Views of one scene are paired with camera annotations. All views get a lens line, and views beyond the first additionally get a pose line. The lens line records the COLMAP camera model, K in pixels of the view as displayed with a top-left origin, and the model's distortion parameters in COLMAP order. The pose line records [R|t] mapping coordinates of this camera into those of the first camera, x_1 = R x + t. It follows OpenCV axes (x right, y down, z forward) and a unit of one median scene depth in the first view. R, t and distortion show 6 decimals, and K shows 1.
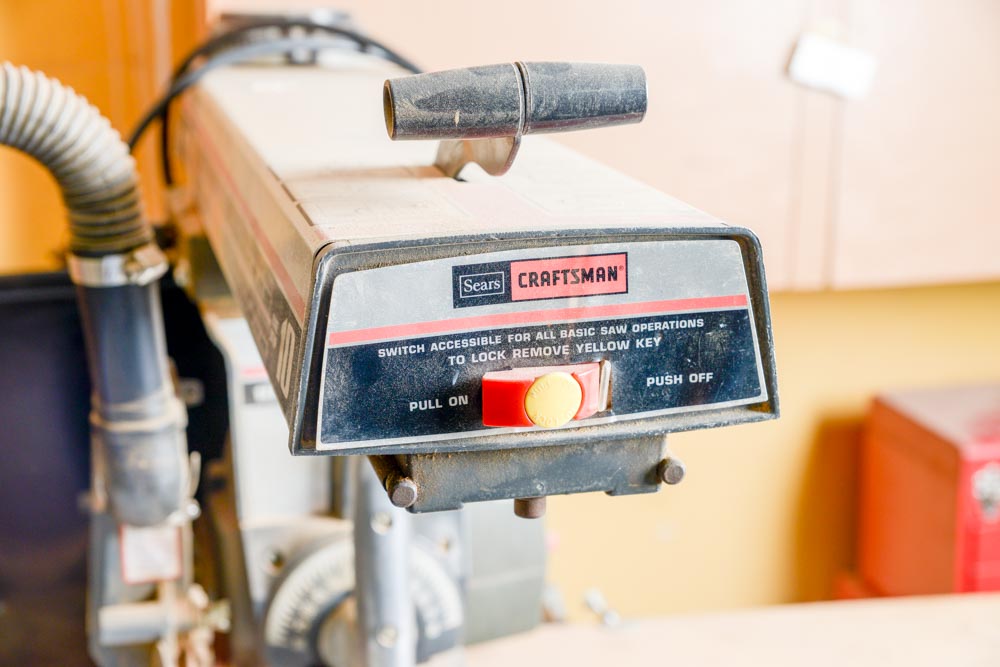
lens RADIAL K [[1935.2, 0, 495.2], [0, 1935.2, 326.3], [0, 0, 1]] dist [0.076371, 0.000000]
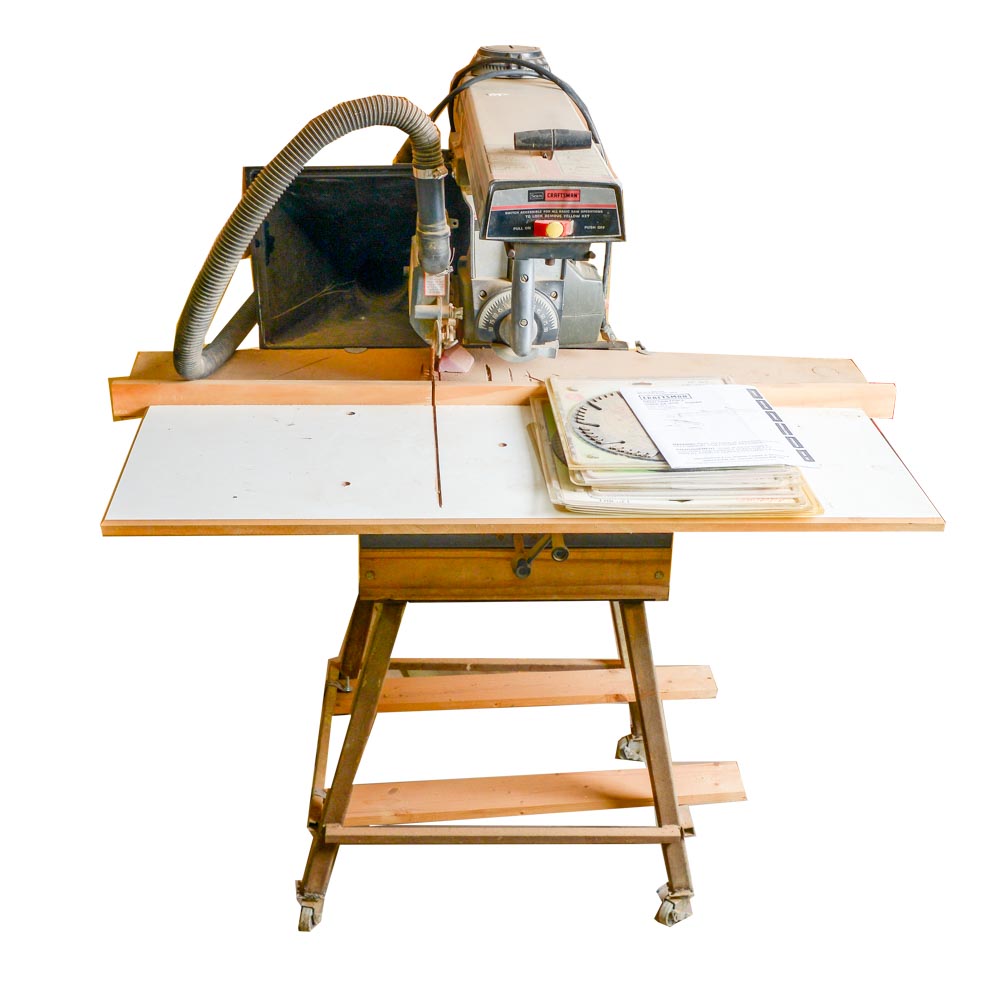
lens RADIAL K [[1398.2, 0, 504.1], [0, 1398.2, 499.9], [0, 0, 1]] dist [-0.139458, 0.000000]
pose [[0.988609, 0.104011, -0.108787, 0.246521], [-0.078922, 0.973696, 0.213745, -0.015194], [0.128157, -0.202724, 0.970813, -1.438620]]
